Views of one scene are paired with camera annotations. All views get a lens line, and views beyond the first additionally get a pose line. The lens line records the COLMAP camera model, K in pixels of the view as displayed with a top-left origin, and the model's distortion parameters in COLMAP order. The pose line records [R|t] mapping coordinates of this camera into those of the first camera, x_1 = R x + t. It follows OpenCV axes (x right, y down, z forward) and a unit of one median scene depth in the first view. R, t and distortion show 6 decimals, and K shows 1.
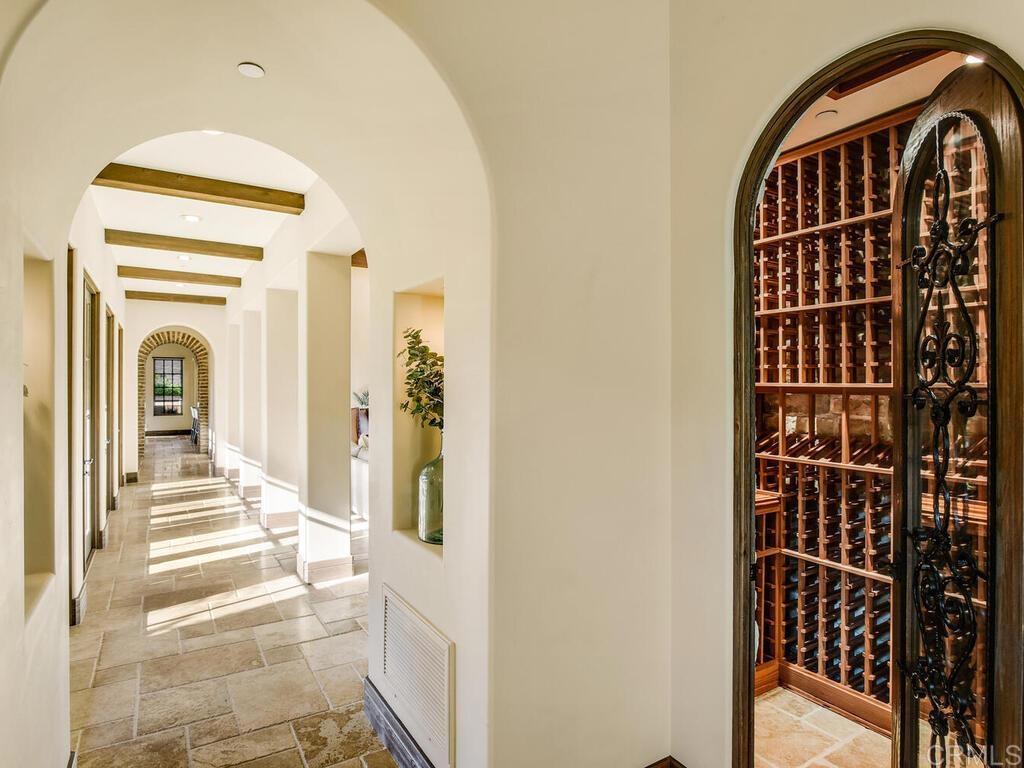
lens RADIAL K [[571.2, 0, 515.9], [0, 571.2, 385.3], [0, 0, 1]] dist [-0.004040, -0.003267]
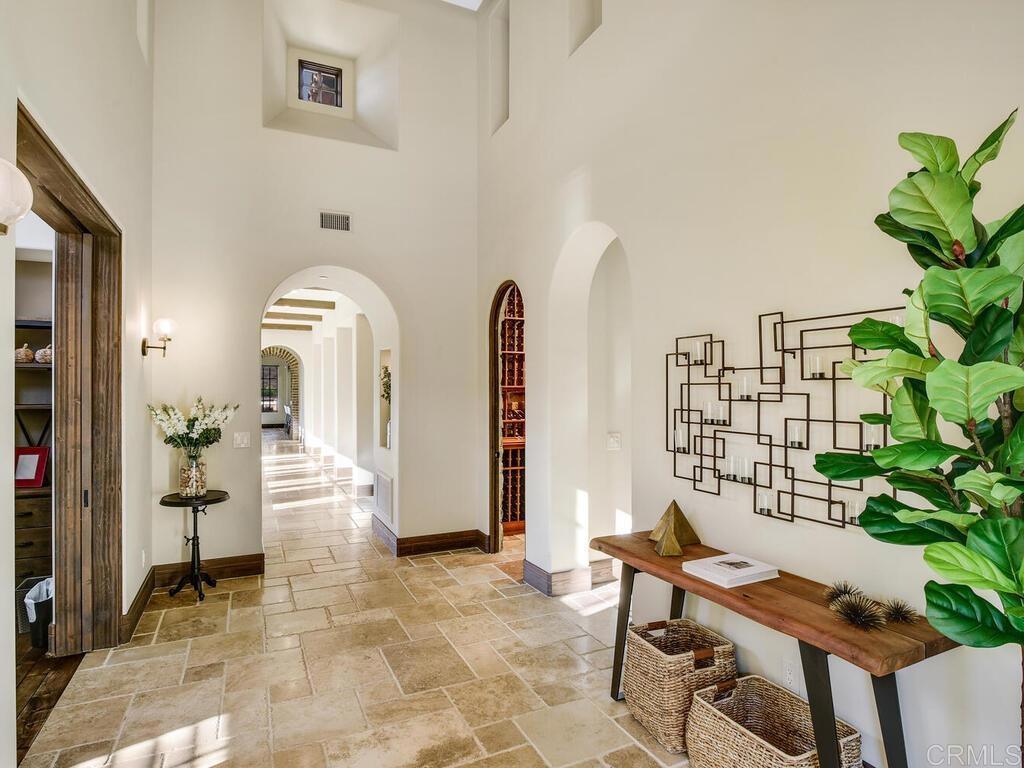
lens RADIAL K [[571.2, 0, 515.9], [0, 571.2, 385.3], [0, 0, 1]] dist [-0.004040, -0.003267]
pose [[0.992509, -0.000549, -0.122168, 0.119348], [-0.000105, 0.999986, -0.005343, 0.000647], [0.122169, 0.005316, 0.992495, -0.246277]]
